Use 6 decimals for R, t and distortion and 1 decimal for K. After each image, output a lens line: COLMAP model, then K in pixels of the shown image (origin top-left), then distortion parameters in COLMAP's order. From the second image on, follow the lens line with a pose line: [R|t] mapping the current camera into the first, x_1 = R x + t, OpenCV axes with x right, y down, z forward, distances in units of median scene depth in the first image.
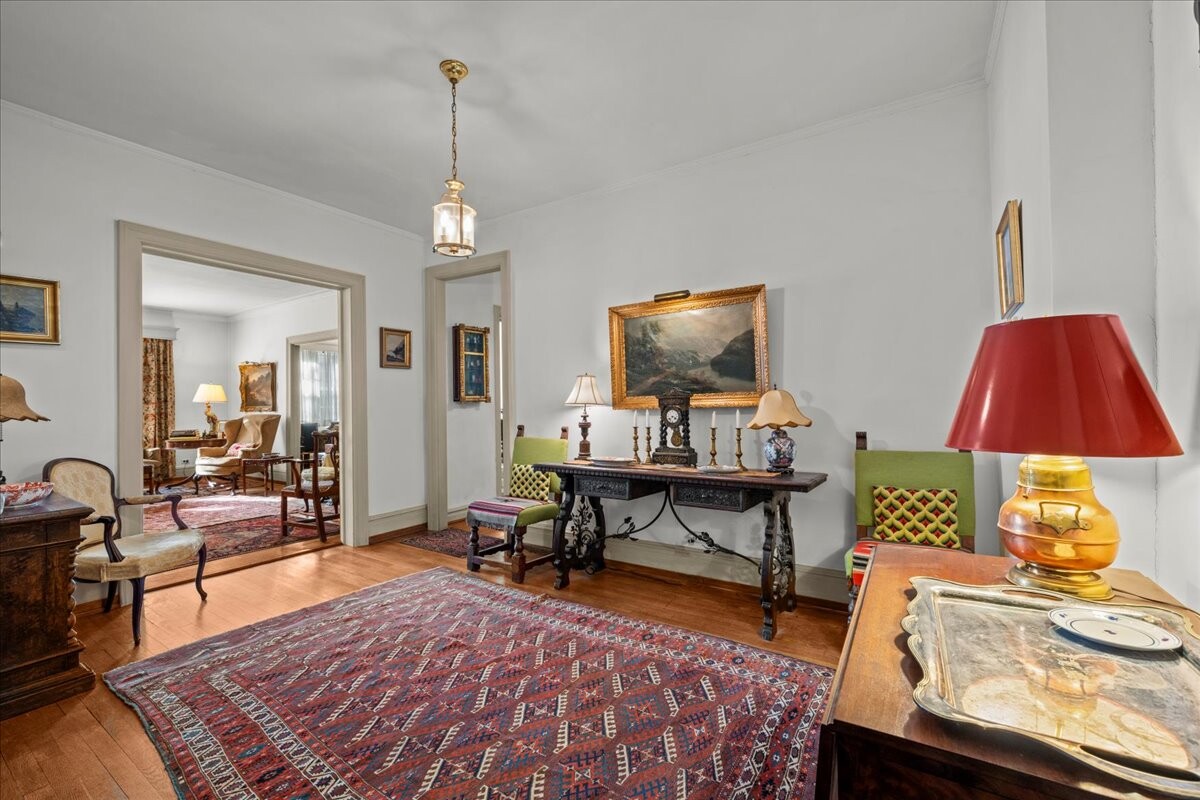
lens RADIAL K [[498.4, 0, 594.8], [0, 498.4, 400.4], [0, 0, 1]] dist [-0.002922, -0.000404]
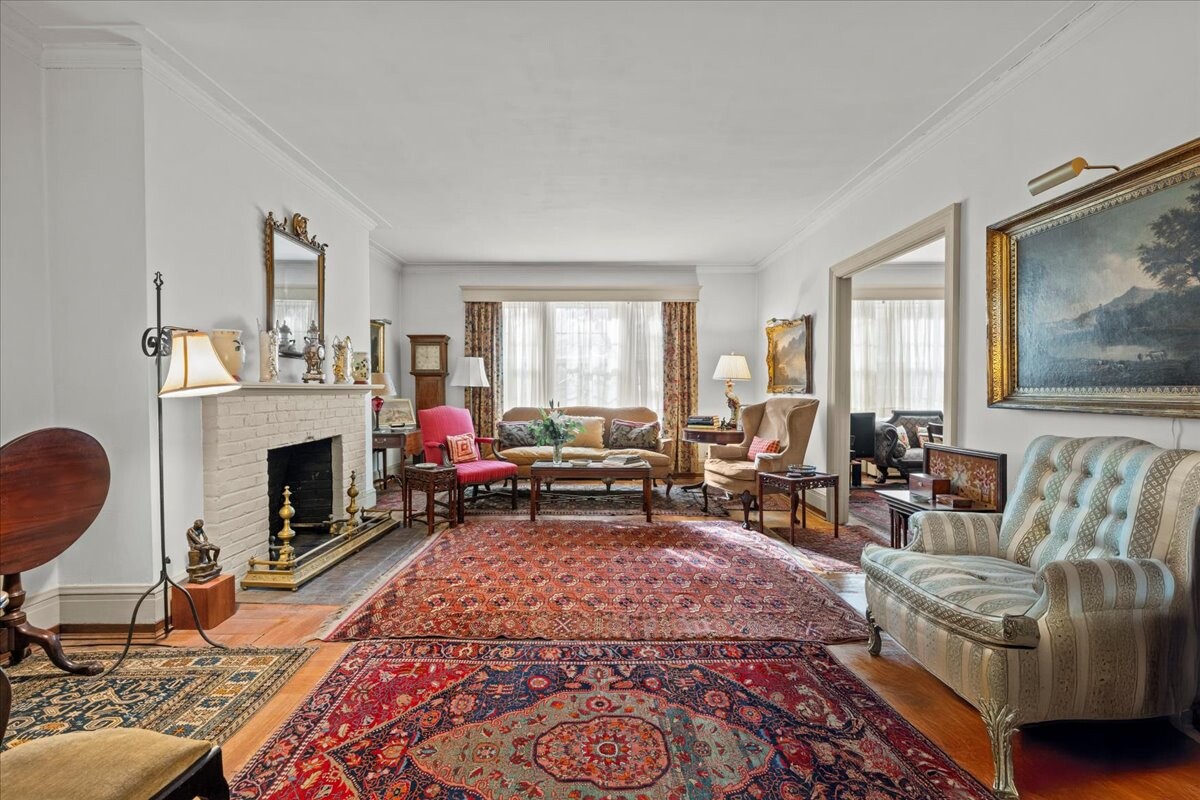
lens RADIAL K [[498.4, 0, 598.1], [0, 498.4, 394.1], [0, 0, 1]] dist [-0.002922, -0.000404]
pose [[0.550785, 0.020560, -0.834394, -0.267678], [0.003974, 0.999621, 0.027255, 0.004502], [0.834638, -0.018327, 0.550495, 0.432314]]
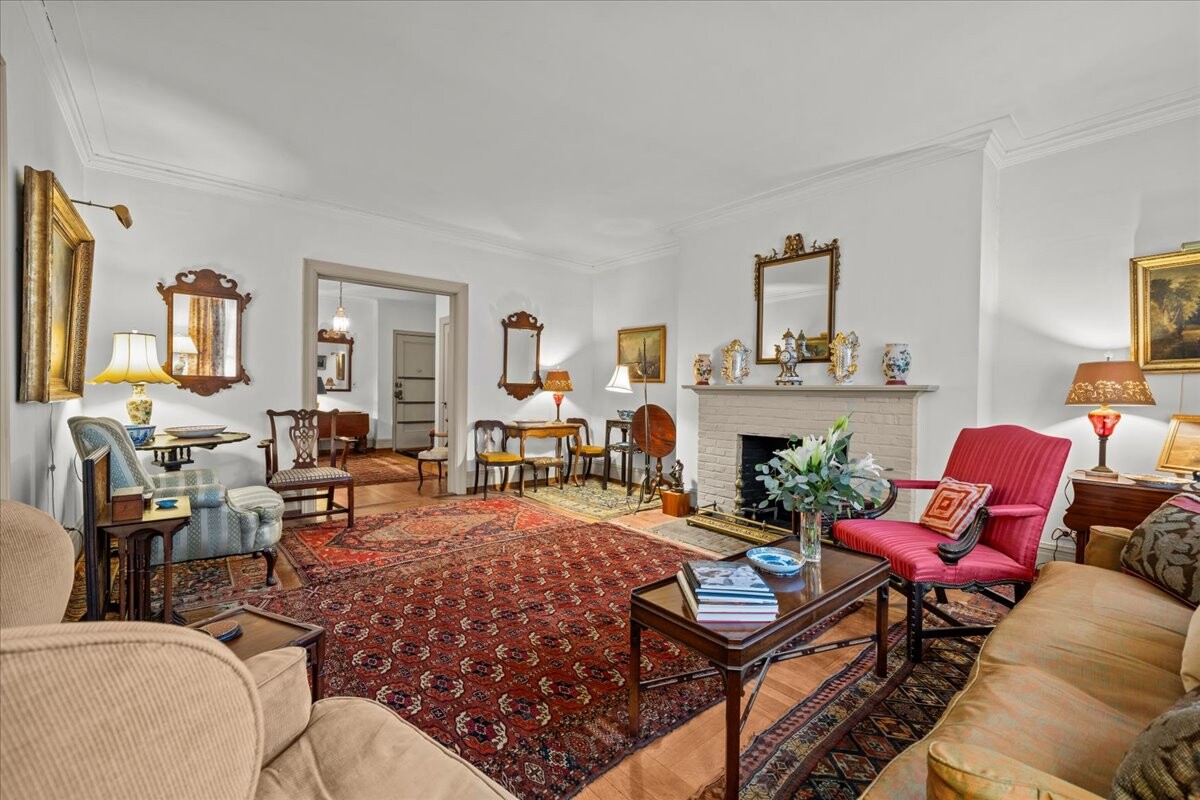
lens RADIAL K [[498.4, 0, 601.0], [0, 498.4, 393.2], [0, 0, 1]] dist [-0.002922, -0.000404]
pose [[-0.958943, 0.002773, 0.283587, -0.864545], [-0.000597, 0.999930, -0.011797, 0.023866], [-0.283600, -0.011482, -0.958874, 1.126428]]
